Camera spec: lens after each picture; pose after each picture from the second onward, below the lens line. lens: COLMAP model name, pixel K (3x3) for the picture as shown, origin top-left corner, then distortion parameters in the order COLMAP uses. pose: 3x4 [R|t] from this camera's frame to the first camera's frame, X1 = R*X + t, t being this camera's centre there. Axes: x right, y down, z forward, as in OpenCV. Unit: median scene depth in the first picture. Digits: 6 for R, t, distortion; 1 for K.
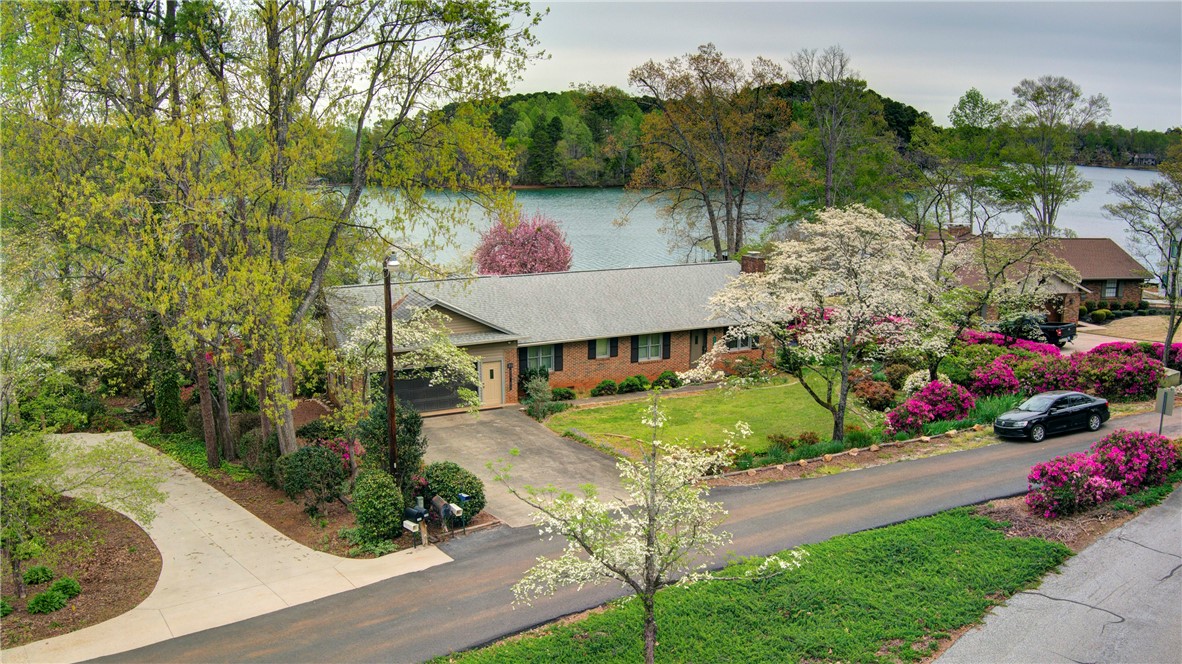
lens RADIAL K [[937.7, 0, 589.5], [0, 937.7, 334.6], [0, 0, 1]] dist [-0.208836, 0.026274]
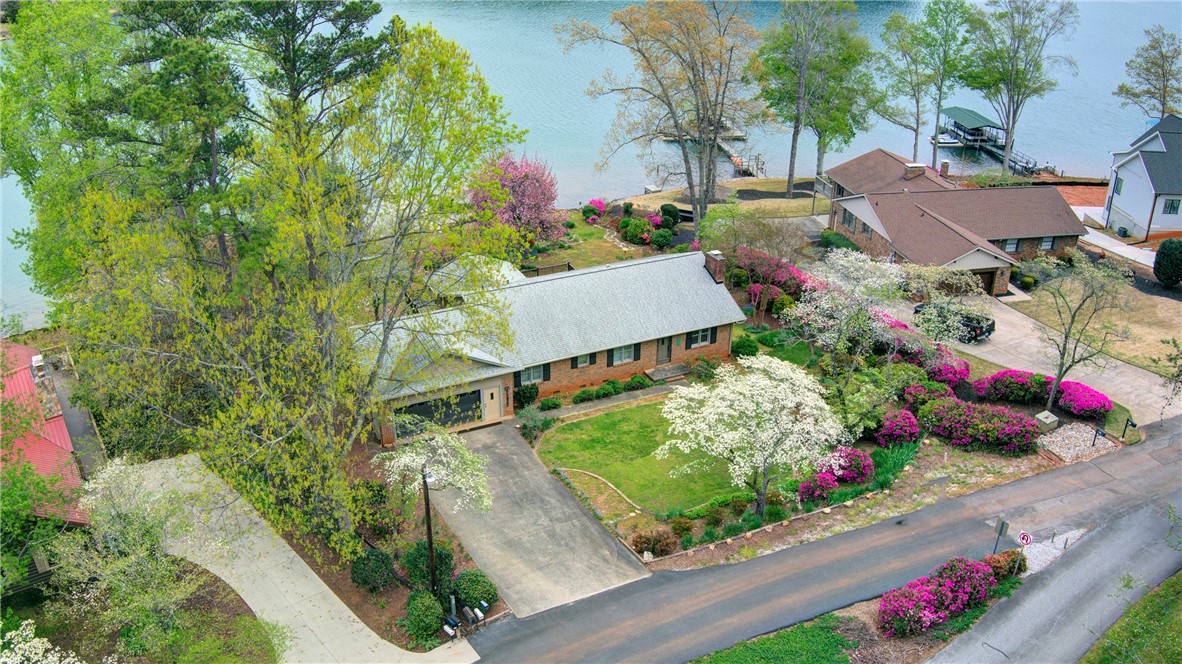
lens RADIAL K [[937.7, 0, 589.3], [0, 937.7, 326.2], [0, 0, 1]] dist [-0.208836, 0.026274]
pose [[0.999871, -0.000442, 0.016053, 0.002634], [-0.003641, 0.967343, 0.253445, -0.334055], [-0.015641, -0.253470, 0.967217, -0.148178]]
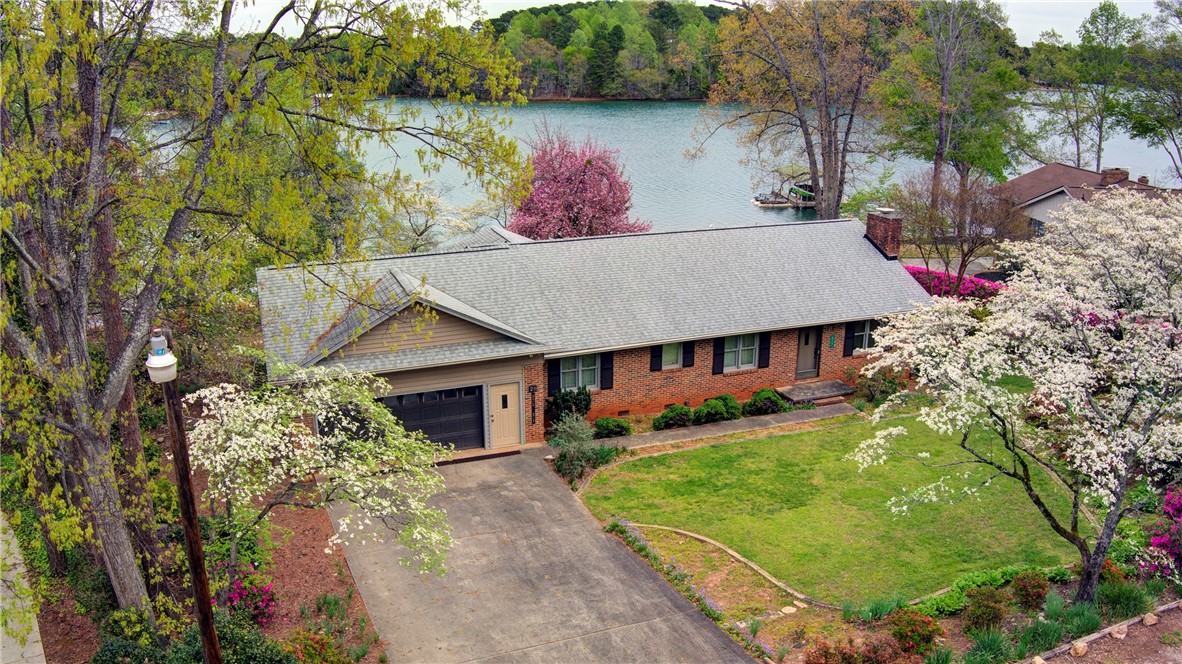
lens RADIAL K [[937.7, 0, 589.1], [0, 937.7, 332.8], [0, 0, 1]] dist [-0.208836, 0.026274]
pose [[0.997840, 0.019716, -0.062660, -0.003791], [-0.013888, 0.995651, 0.092116, -0.064352], [0.064203, -0.091047, 0.993775, 0.327409]]
